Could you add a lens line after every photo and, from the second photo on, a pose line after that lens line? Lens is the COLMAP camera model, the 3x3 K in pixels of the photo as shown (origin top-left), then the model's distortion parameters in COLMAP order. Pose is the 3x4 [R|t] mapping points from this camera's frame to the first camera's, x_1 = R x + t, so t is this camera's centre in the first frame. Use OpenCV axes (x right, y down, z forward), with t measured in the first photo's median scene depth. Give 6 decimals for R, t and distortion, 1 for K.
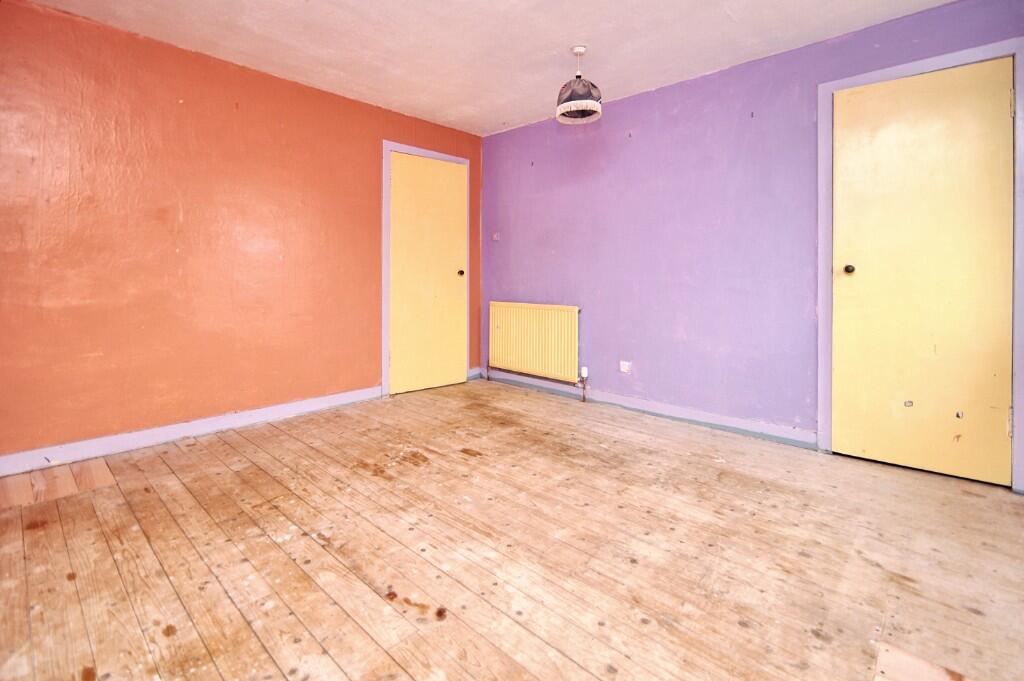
lens RADIAL K [[456.2, 0, 511.2], [0, 456.2, 338.6], [0, 0, 1]] dist [-0.002457, 0.000376]
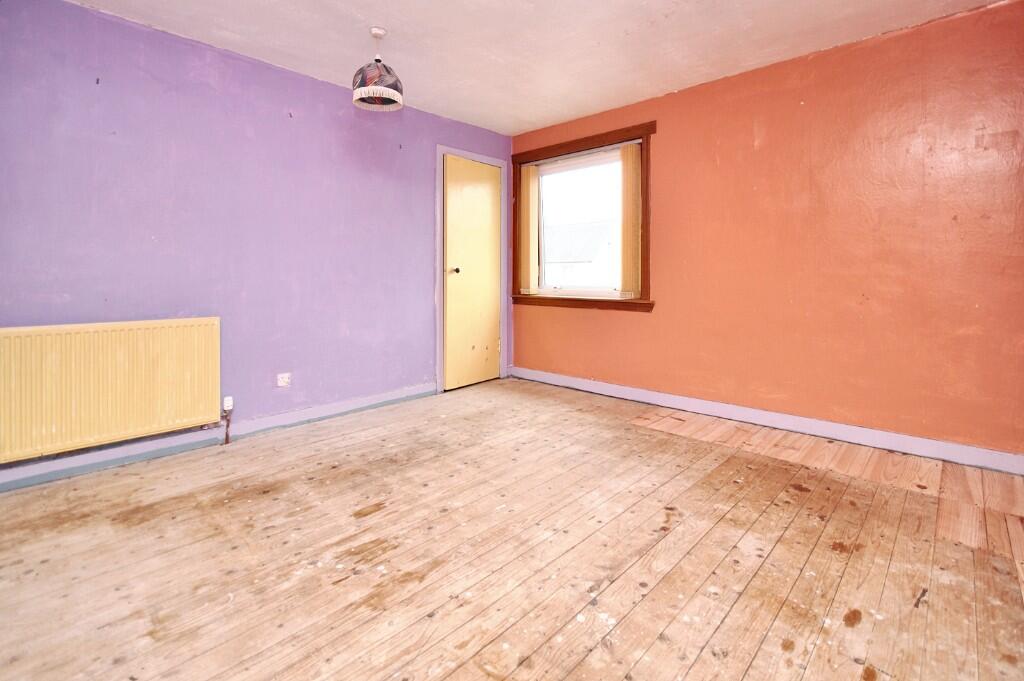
lens RADIAL K [[456.2, 0, 511.3], [0, 456.2, 342.9], [0, 0, 1]] dist [-0.002457, 0.000376]
pose [[0.036590, -0.148348, 0.988258, -1.185059], [0.136577, 0.980383, 0.142110, -0.144413], [-0.989953, 0.129774, 0.056133, 1.050556]]
